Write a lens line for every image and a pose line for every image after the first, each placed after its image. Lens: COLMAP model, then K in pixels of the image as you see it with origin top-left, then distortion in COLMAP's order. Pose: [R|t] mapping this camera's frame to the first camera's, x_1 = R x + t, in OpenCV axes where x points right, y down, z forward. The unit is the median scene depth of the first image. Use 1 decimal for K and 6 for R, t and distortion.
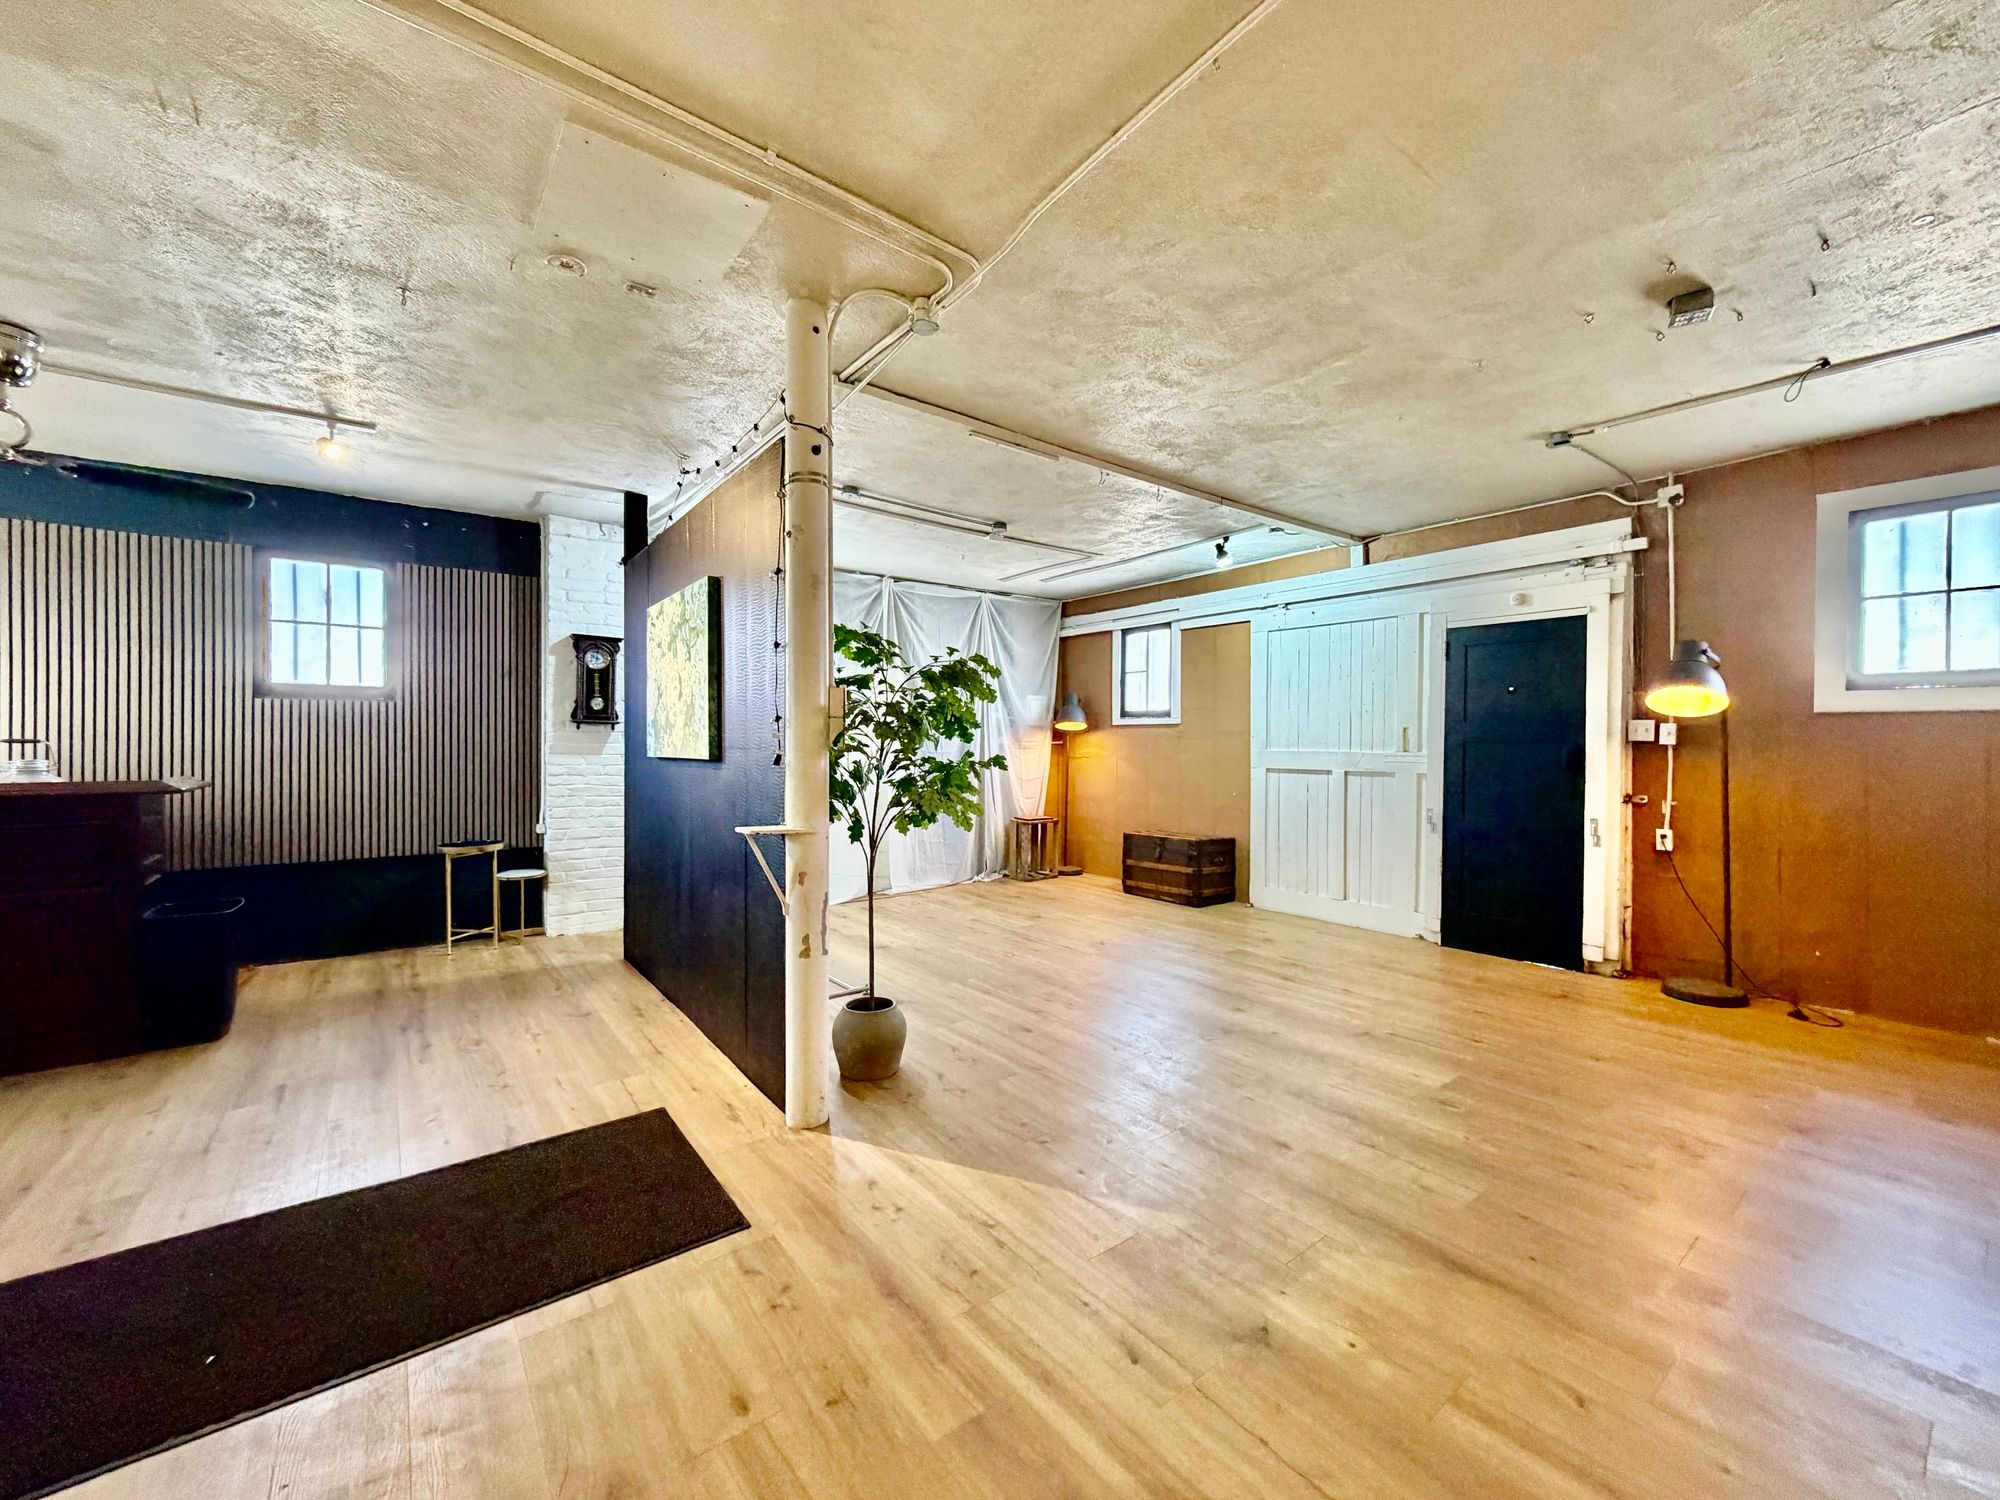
lens RADIAL K [[796.0, 0, 1003.8], [0, 796.0, 745.3], [0, 0, 1]] dist [-0.000433, -0.001674]
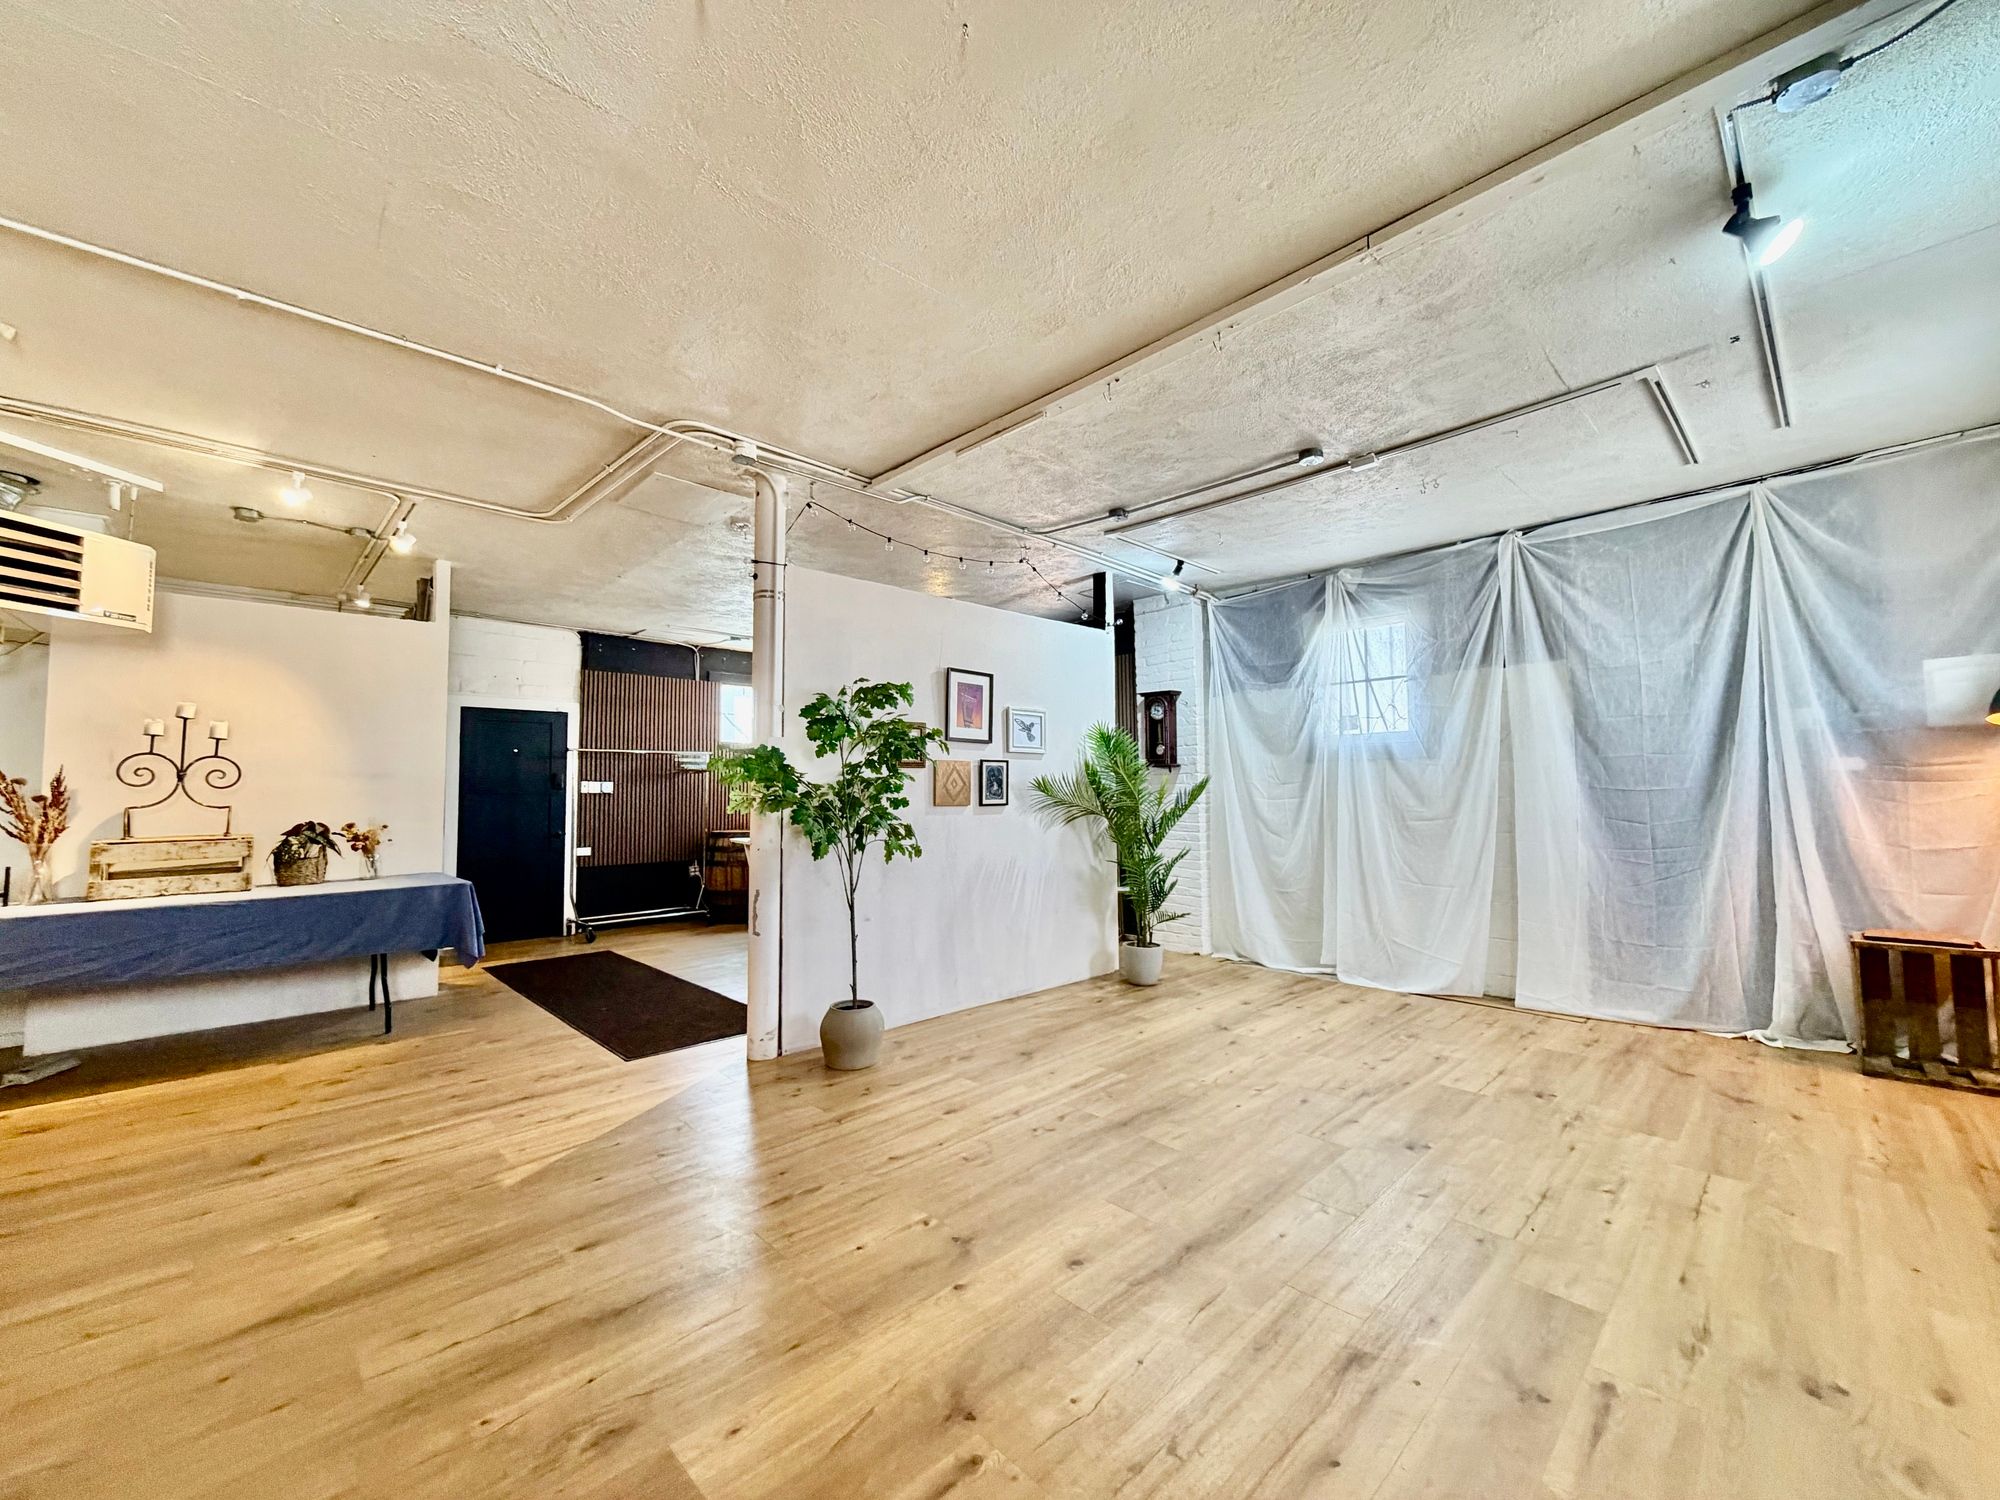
lens RADIAL K [[796.0, 0, 1001.0], [0, 796.0, 746.5], [0, 0, 1]] dist [-0.000433, -0.001674]
pose [[0.108760, -0.064384, -0.991981, 0.720196], [0.008232, 0.997924, -0.063867, 0.017356], [0.994034, -0.001220, 0.109064, 0.762012]]
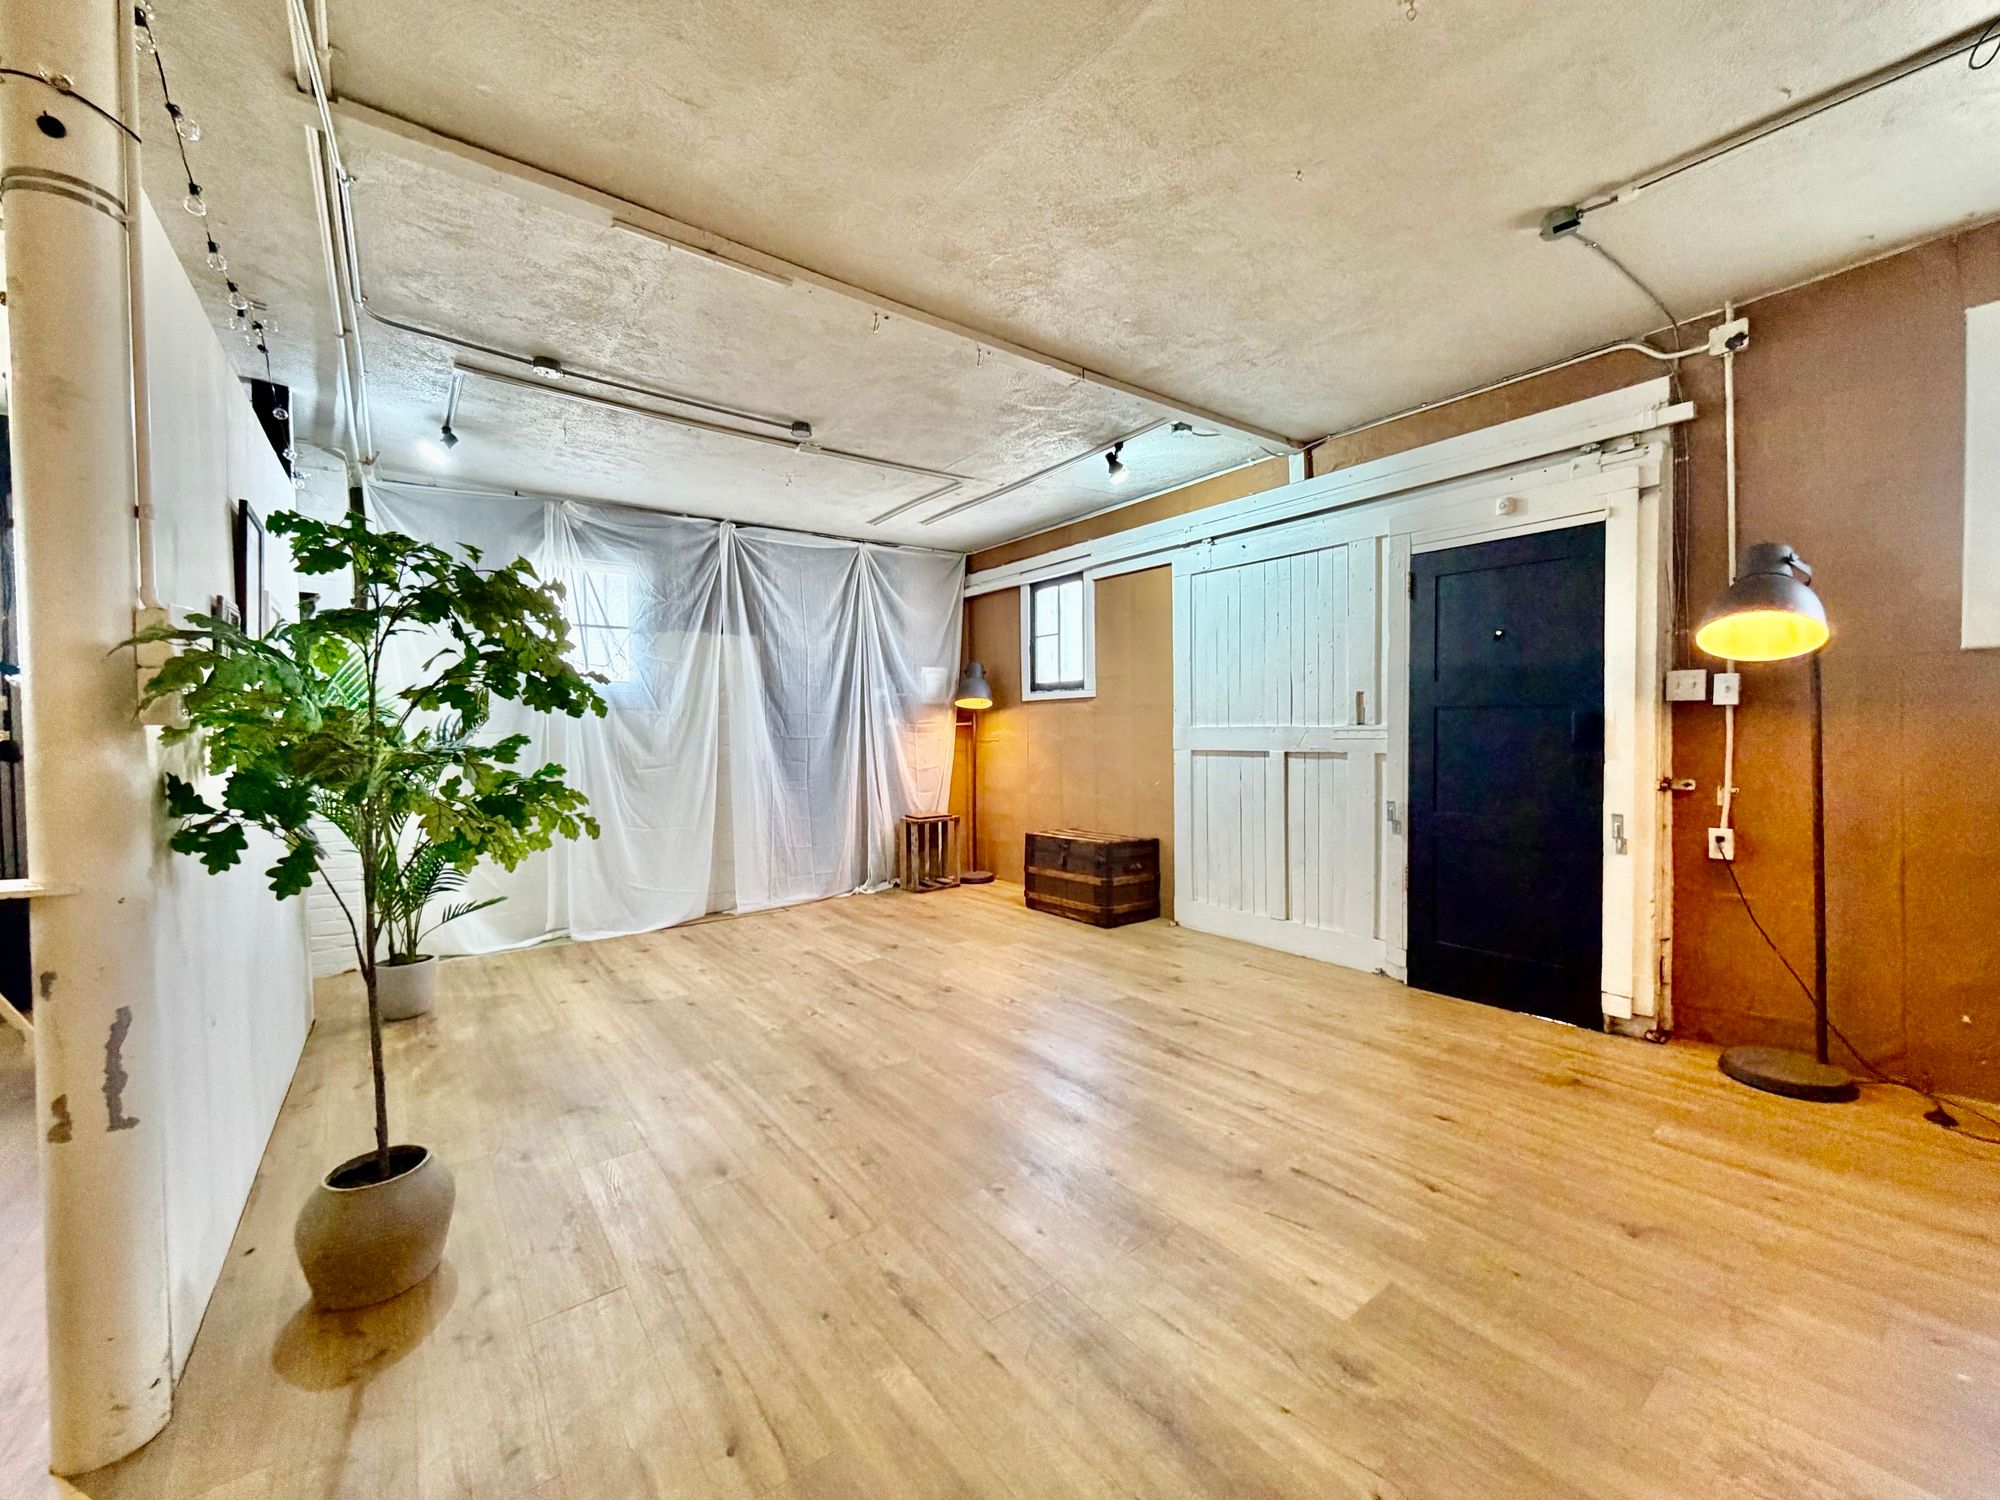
lens RADIAL K [[796.0, 0, 1003.9], [0, 796.0, 745.7], [0, 0, 1]] dist [-0.000433, -0.001674]
pose [[0.999797, -0.018153, -0.008691, 0.210872], [0.018301, 0.999684, 0.017212, 0.010727], [0.008376, -0.017367, 0.999814, 0.298193]]
